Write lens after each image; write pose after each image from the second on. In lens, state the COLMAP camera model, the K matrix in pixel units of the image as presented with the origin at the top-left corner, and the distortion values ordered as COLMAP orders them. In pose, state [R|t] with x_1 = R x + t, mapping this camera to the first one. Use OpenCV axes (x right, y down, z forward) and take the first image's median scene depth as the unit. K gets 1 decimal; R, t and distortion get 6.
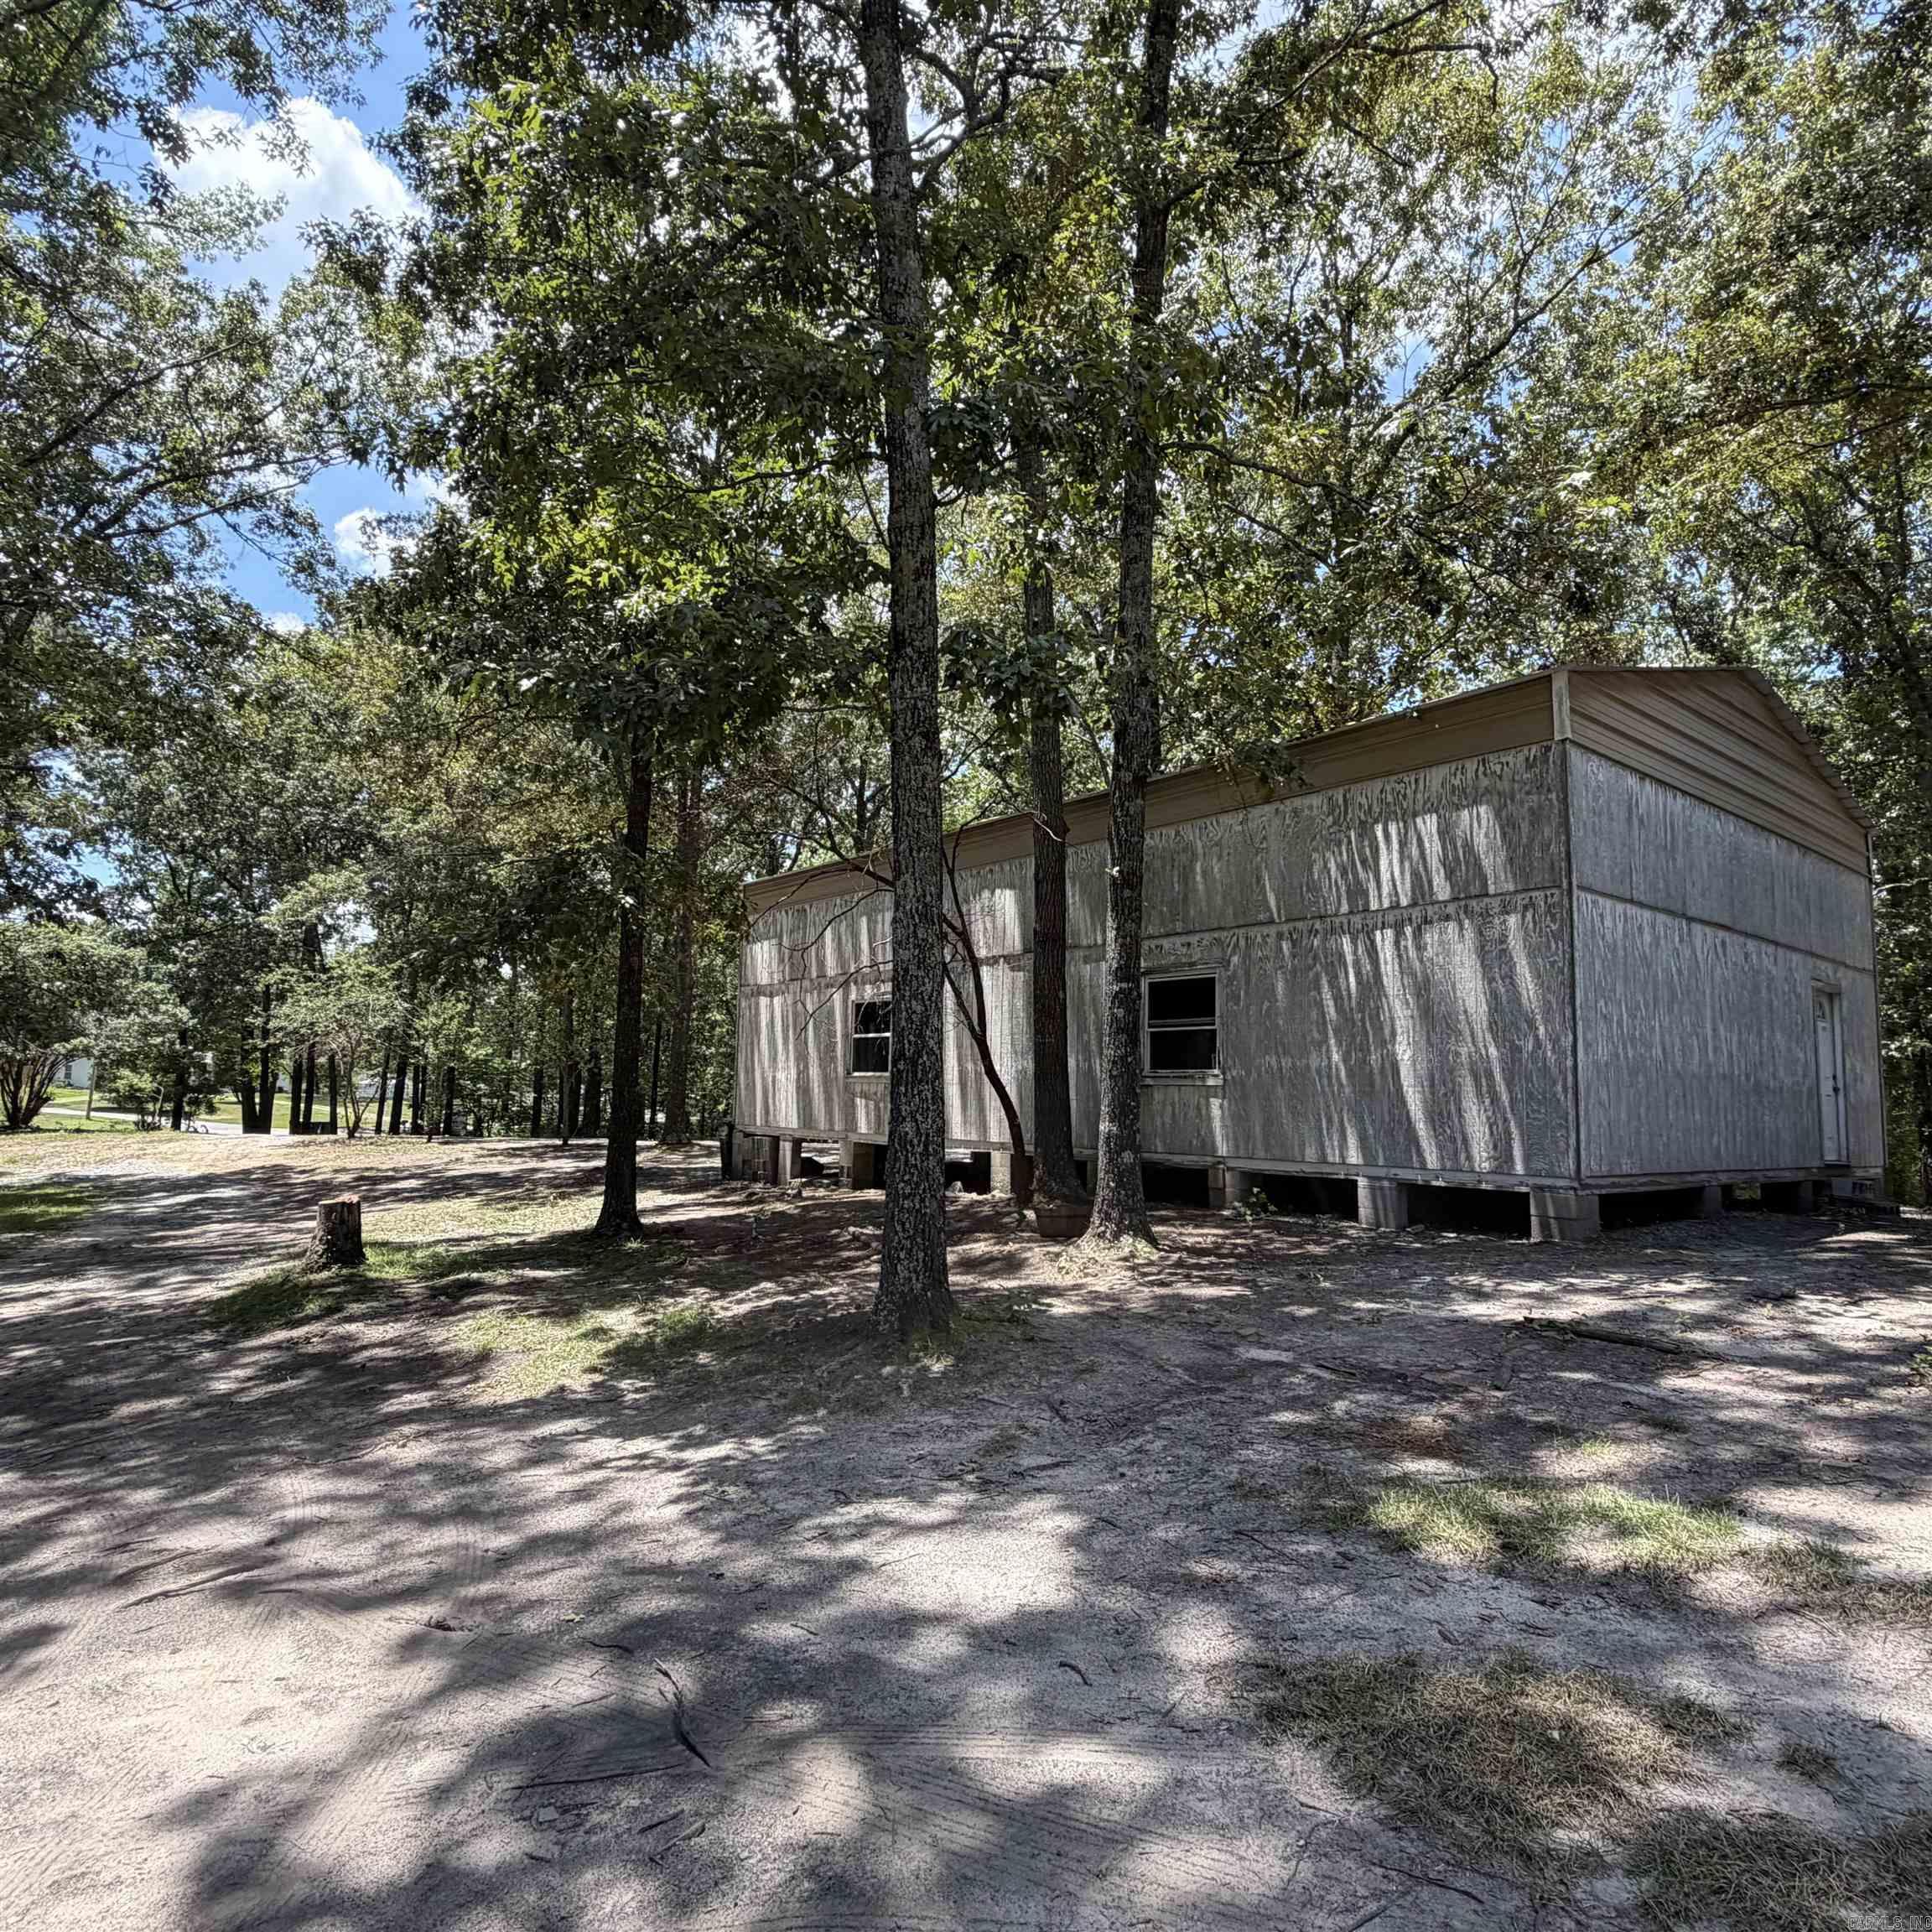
lens RADIAL K [[1194.3, 0, 969.1], [0, 1194.3, 965.8], [0, 0, 1]] dist [0.005565, 0.000903]
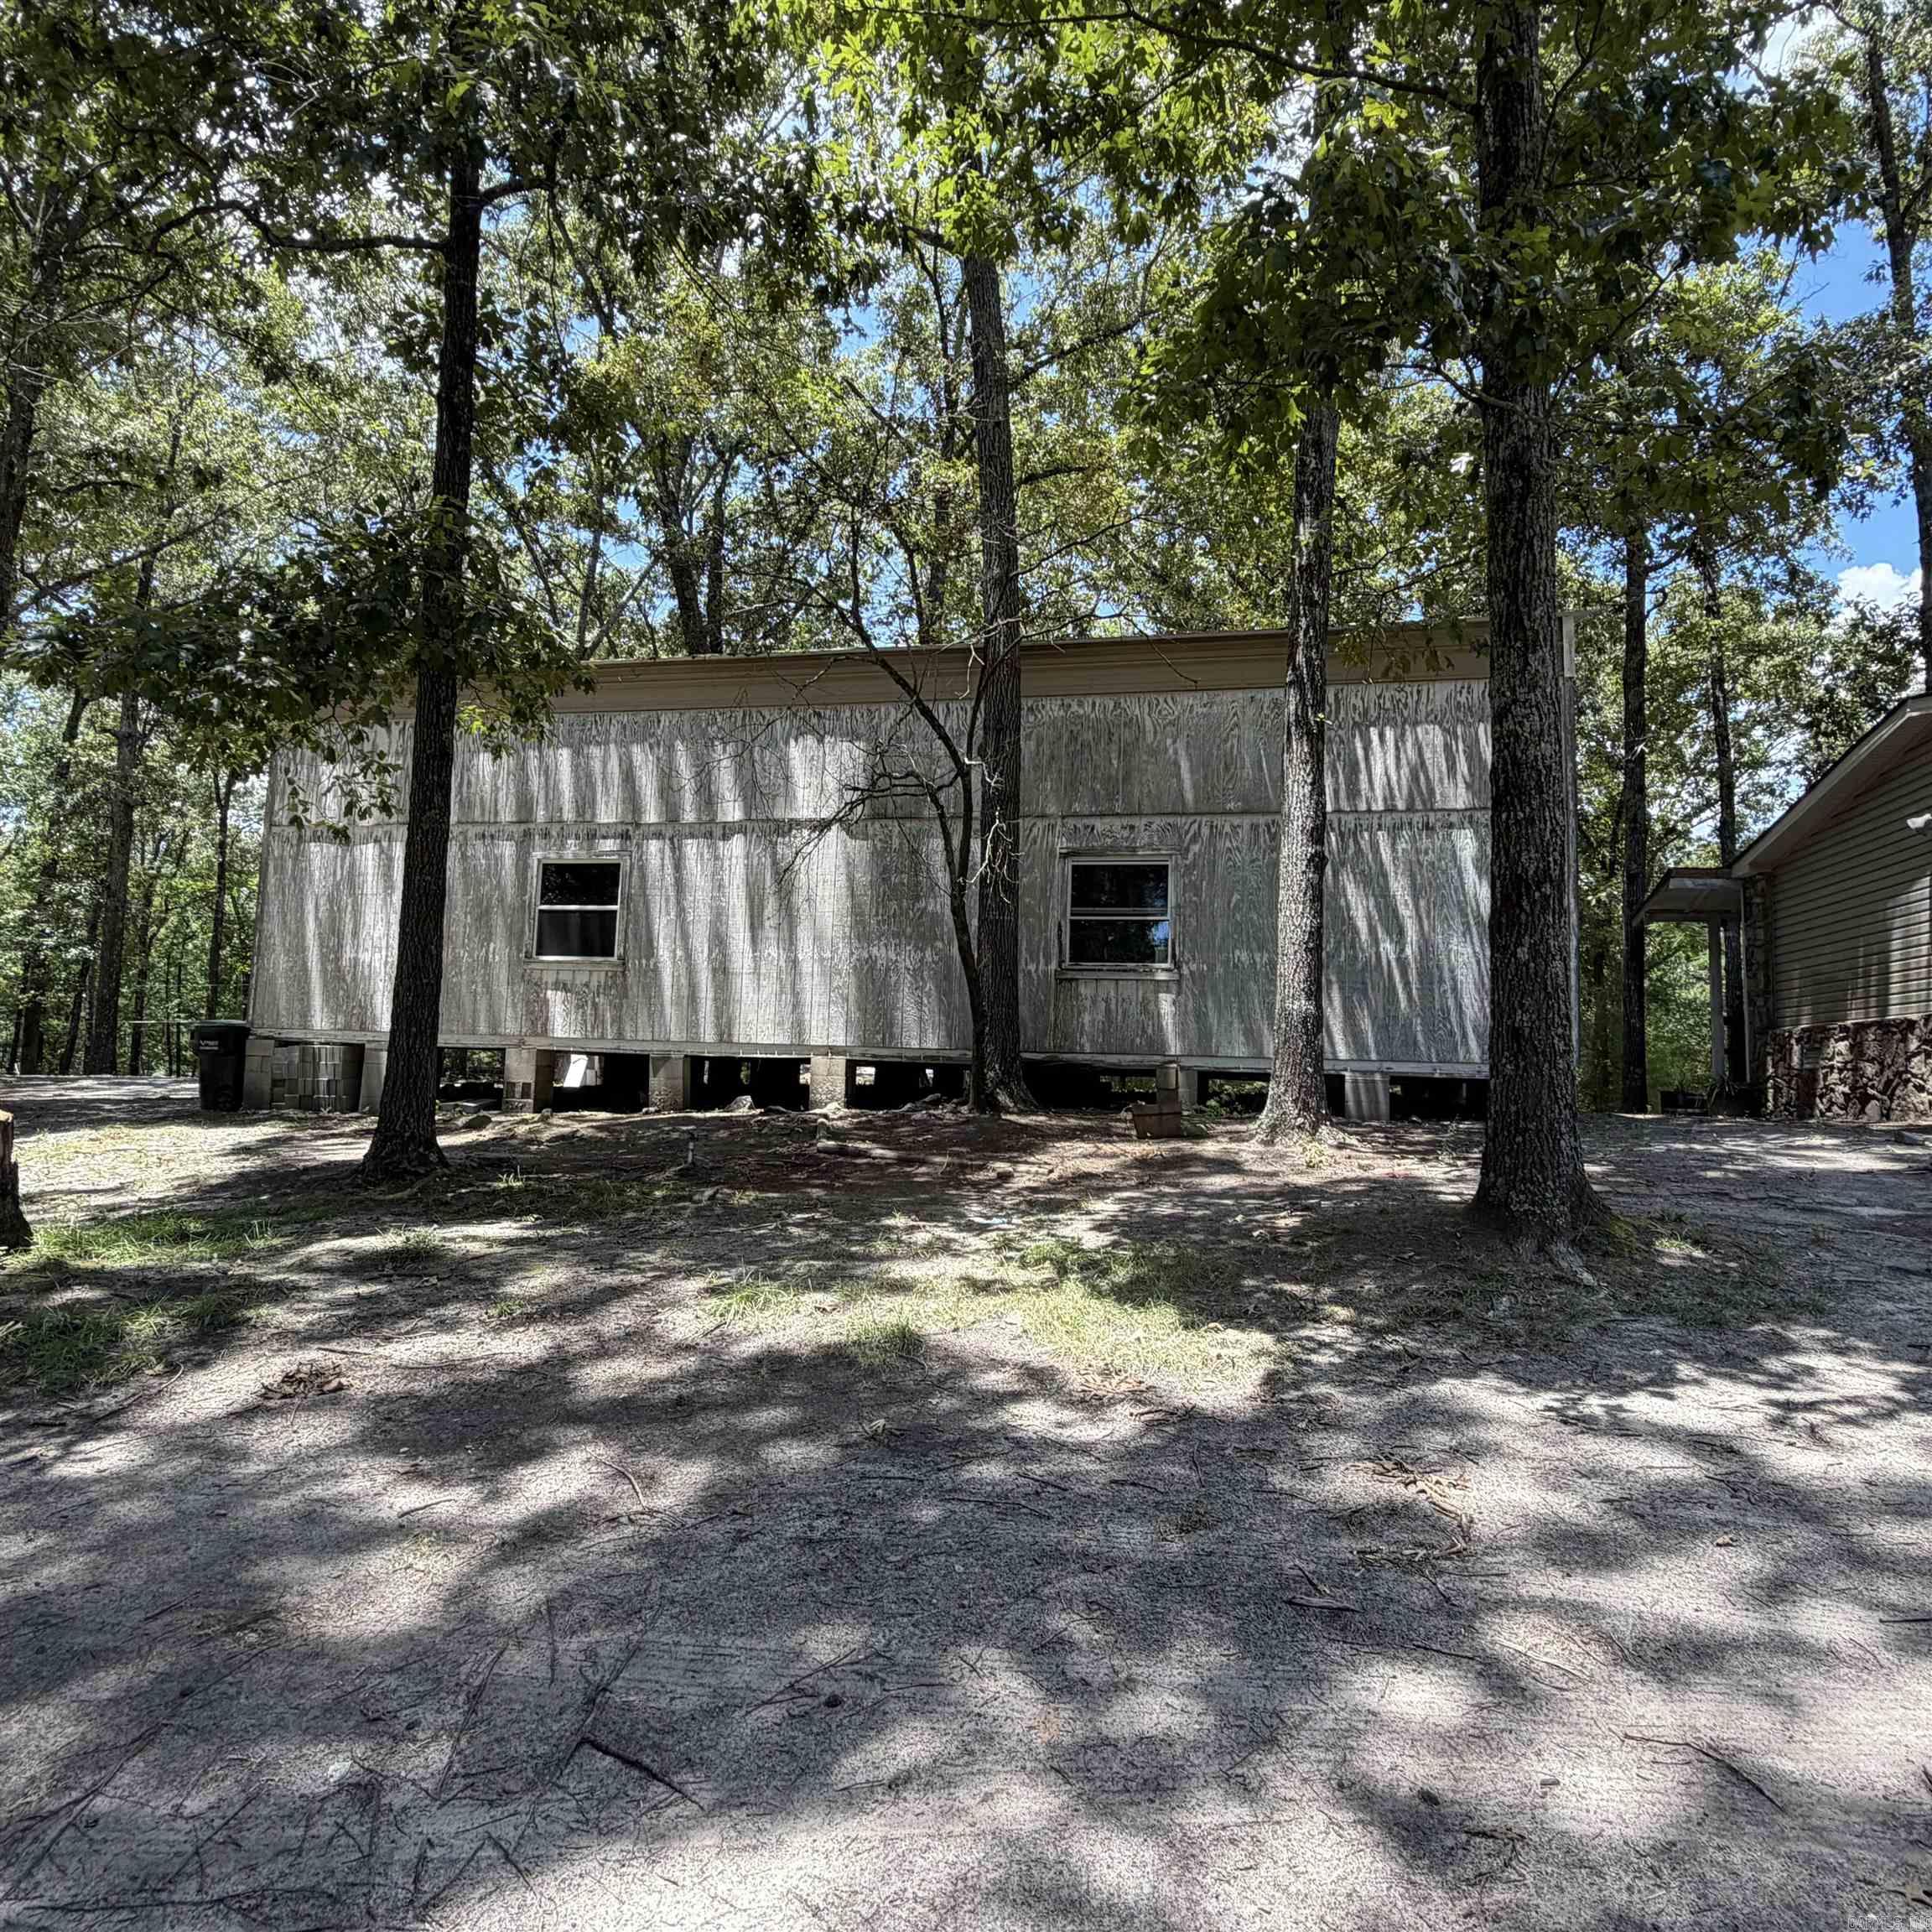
lens RADIAL K [[1194.3, 0, 969.6], [0, 1194.3, 966.6], [0, 0, 1]] dist [0.005565, 0.000903]
pose [[0.790964, 0.056235, 0.609273, -0.481782], [-0.083483, 0.996374, 0.016415, 0.086621], [-0.606140, -0.063848, 0.792791, 0.350233]]
